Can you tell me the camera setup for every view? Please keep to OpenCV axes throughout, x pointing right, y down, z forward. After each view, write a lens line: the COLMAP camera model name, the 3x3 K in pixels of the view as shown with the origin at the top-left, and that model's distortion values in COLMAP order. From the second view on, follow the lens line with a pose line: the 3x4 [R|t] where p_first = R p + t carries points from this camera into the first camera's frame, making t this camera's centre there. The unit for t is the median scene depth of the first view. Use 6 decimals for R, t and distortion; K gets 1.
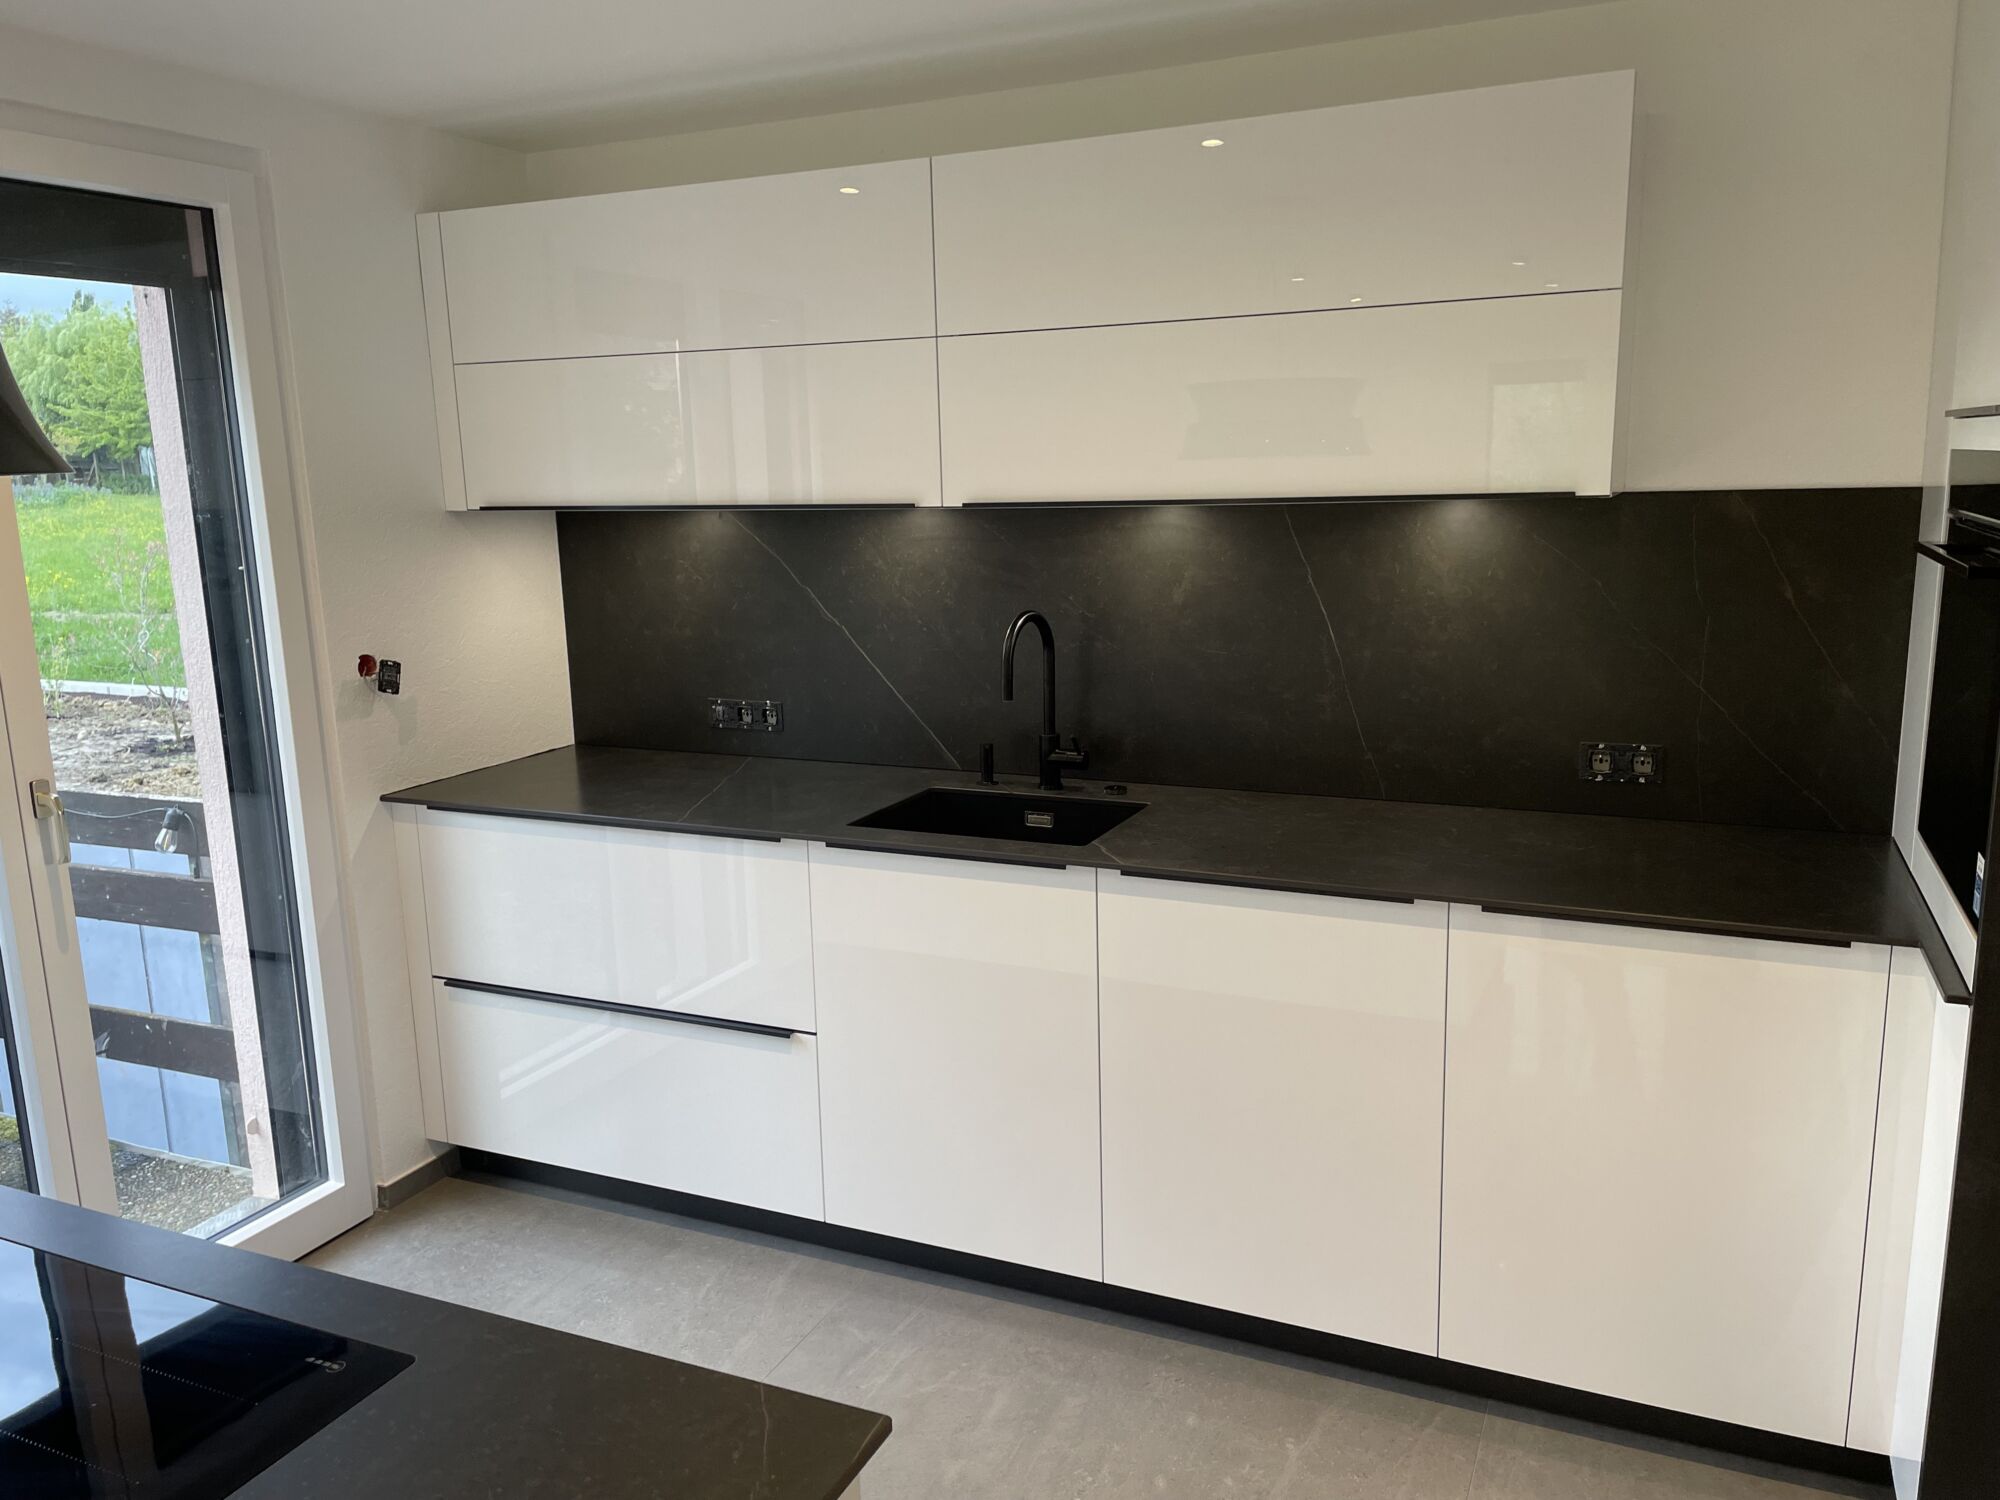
lens RADIAL K [[1497.6, 0, 1003.7], [0, 1497.6, 761.1], [0, 0, 1]] dist [0.087864, -0.102852]
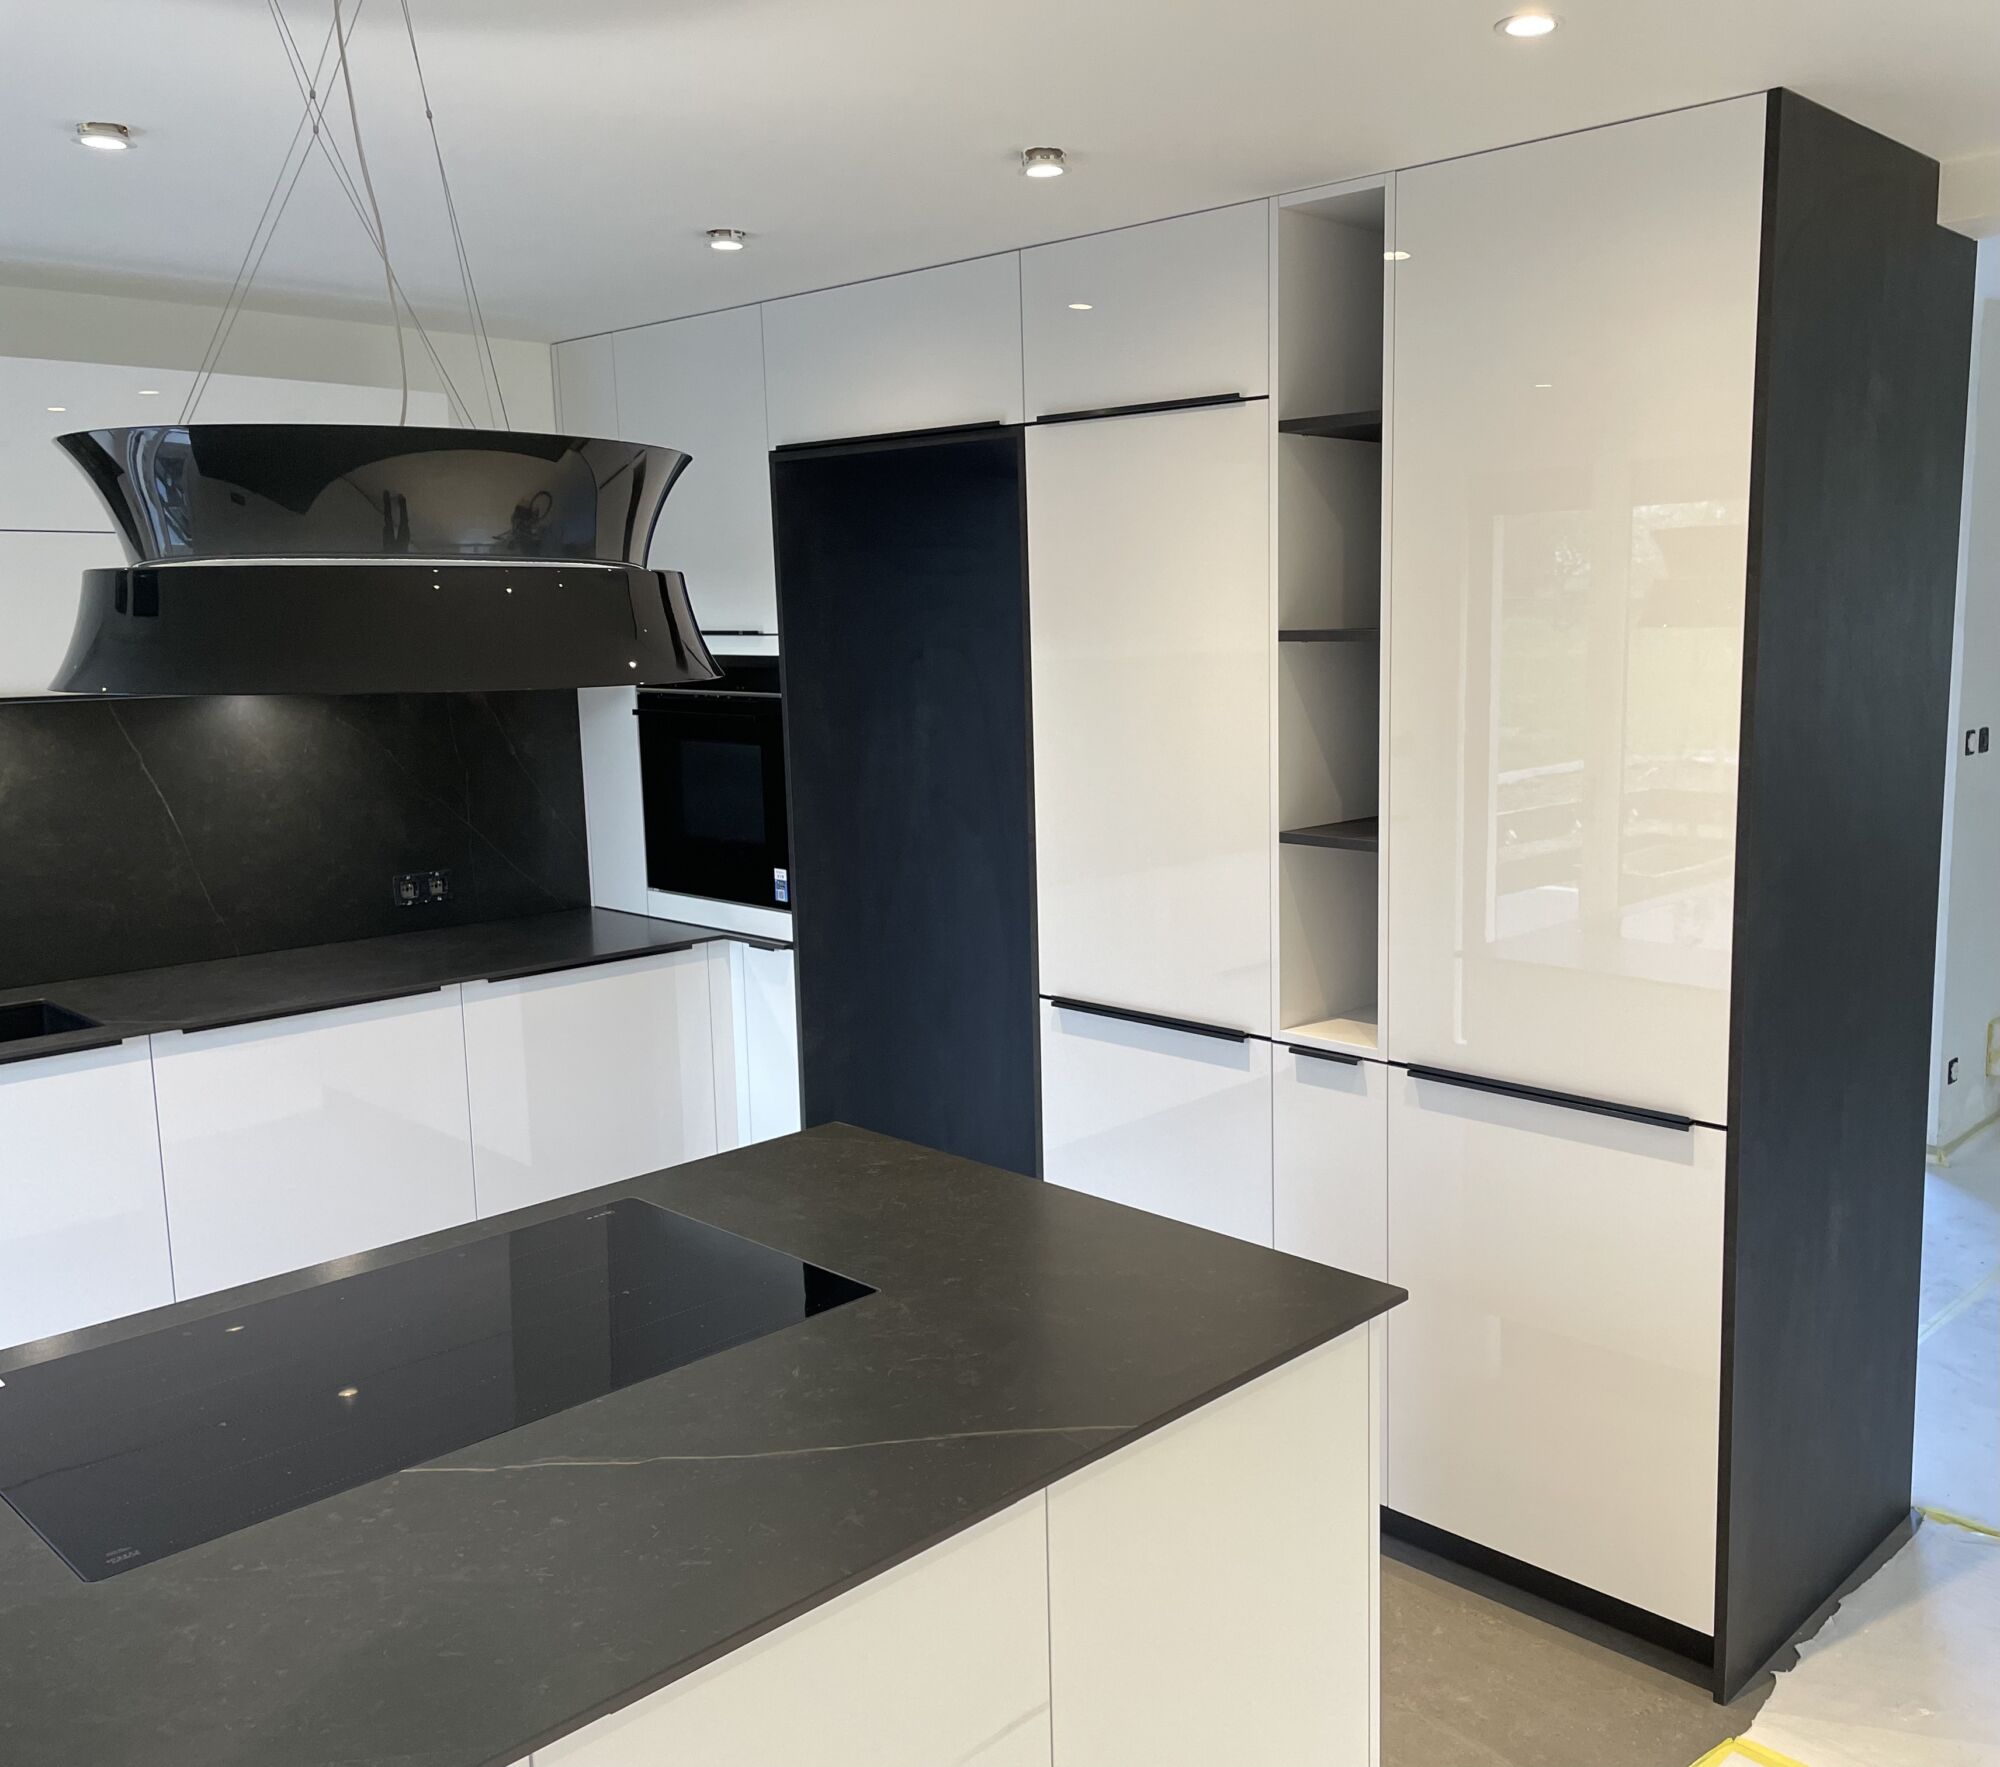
lens RADIAL K [[1760.1, 0, 1189.1], [0, 1760.1, 884.4], [0, 0, 1]] dist [0.042766, -0.031301]
pose [[0.297723, -0.122526, 0.946757, -0.813559], [0.190092, 0.979479, 0.066983, 0.020218], [-0.935535, 0.160028, 0.314904, -0.095224]]
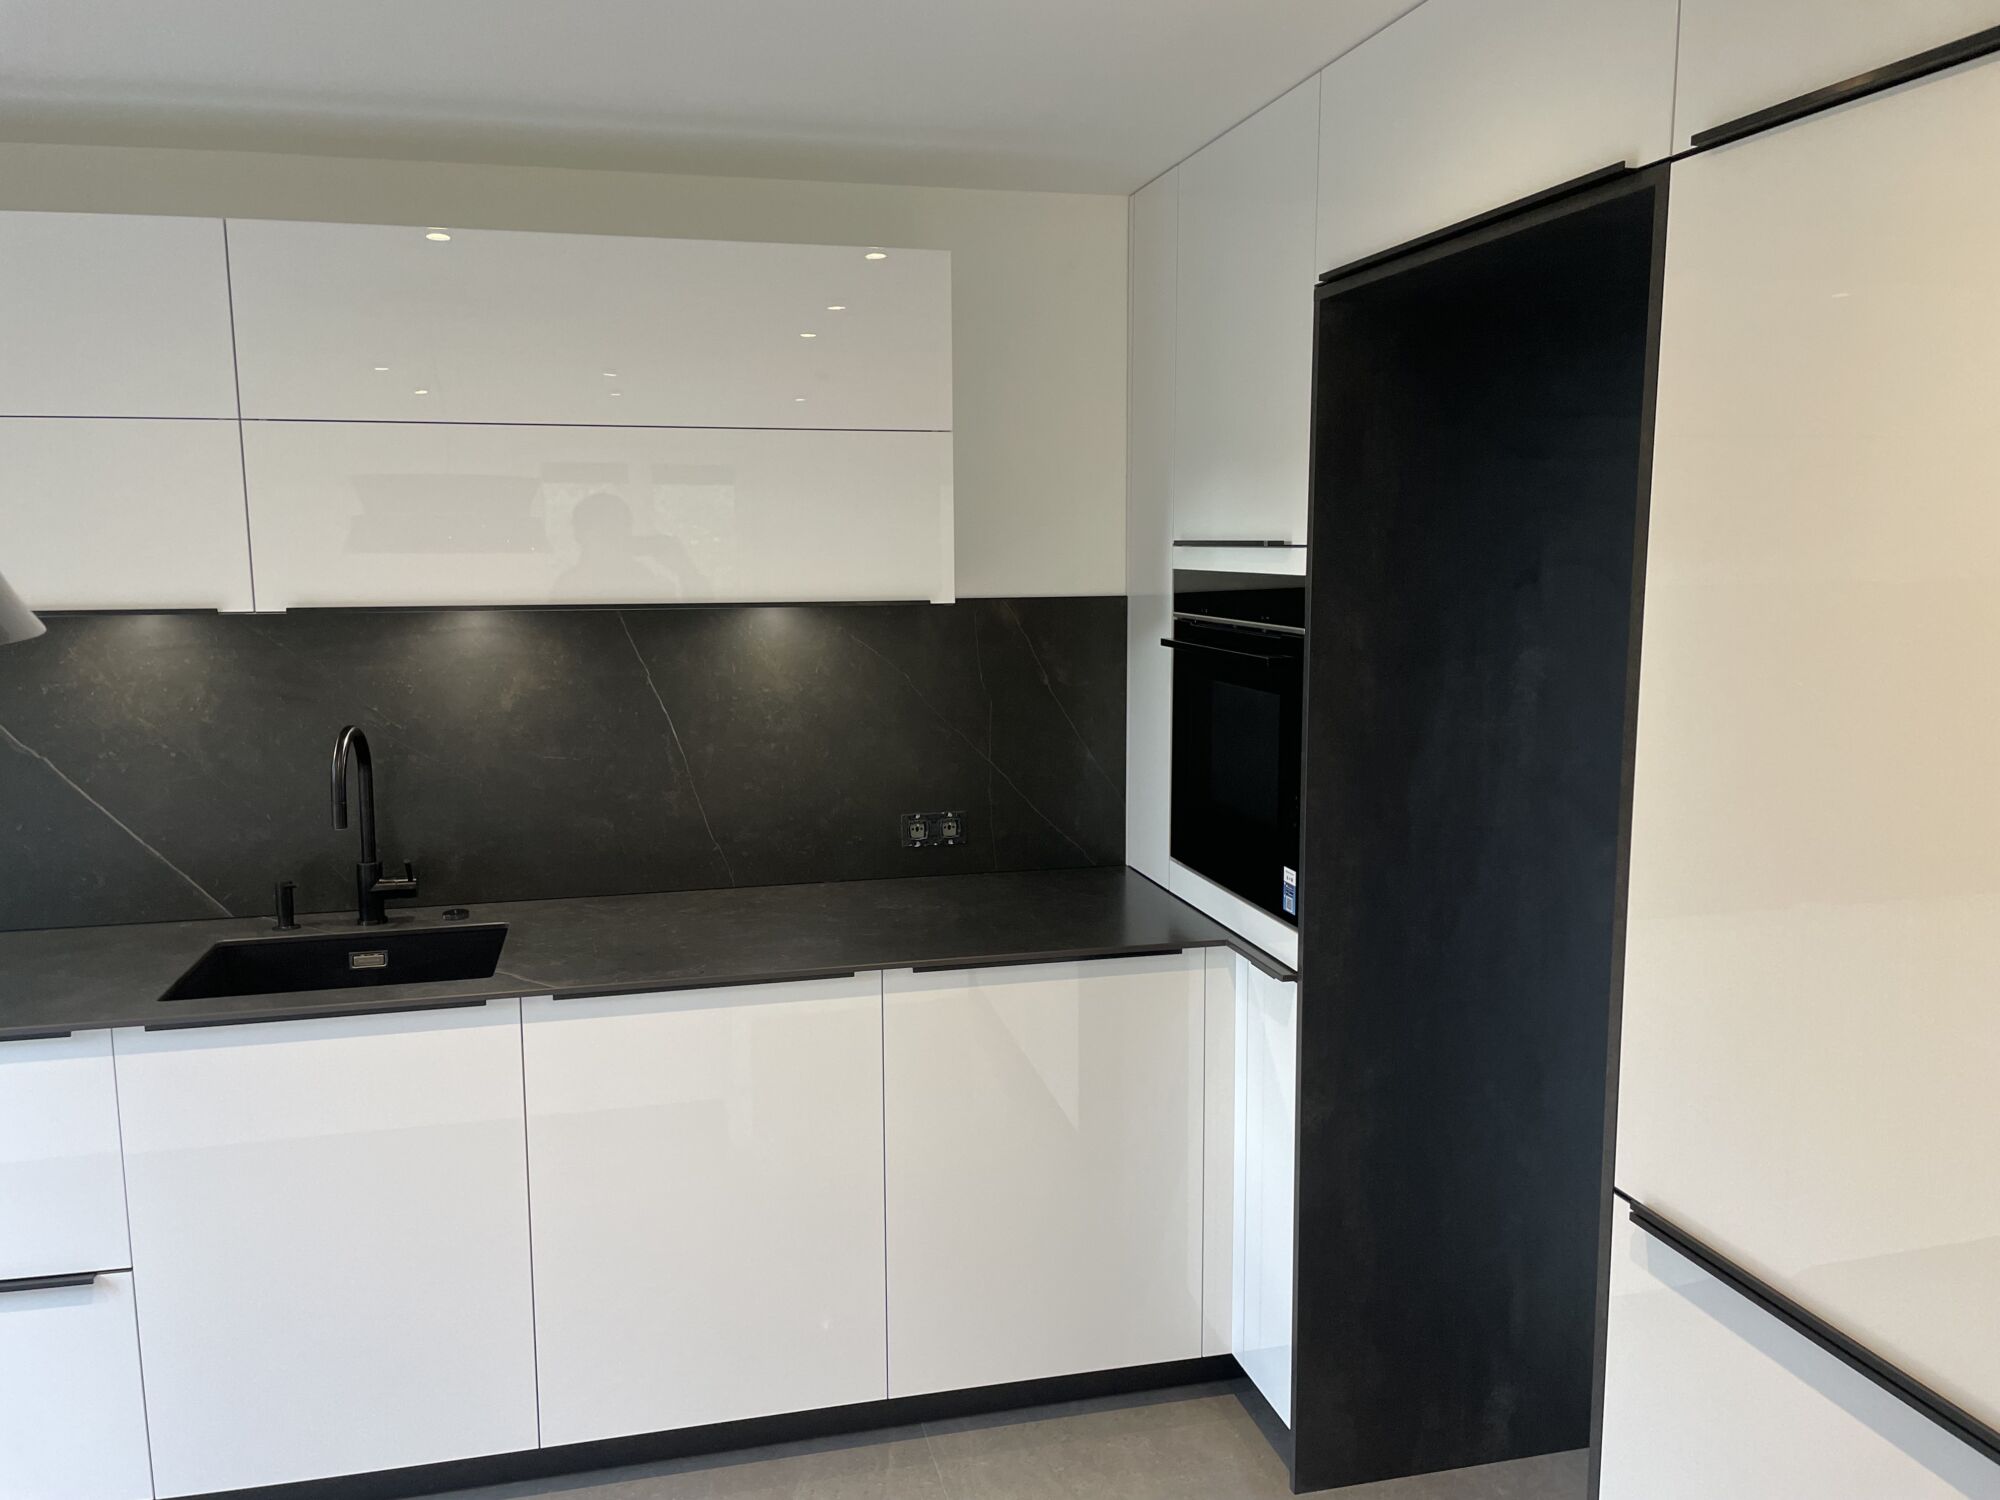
lens RADIAL K [[1497.6, 0, 995.8], [0, 1497.6, 746.7], [0, 0, 1]] dist [0.087864, -0.102852]
pose [[0.786429, -0.064013, 0.614355, -0.246387], [0.105733, 0.993886, -0.031790, -0.019835], [-0.608564, 0.089958, 0.788389, 0.060375]]
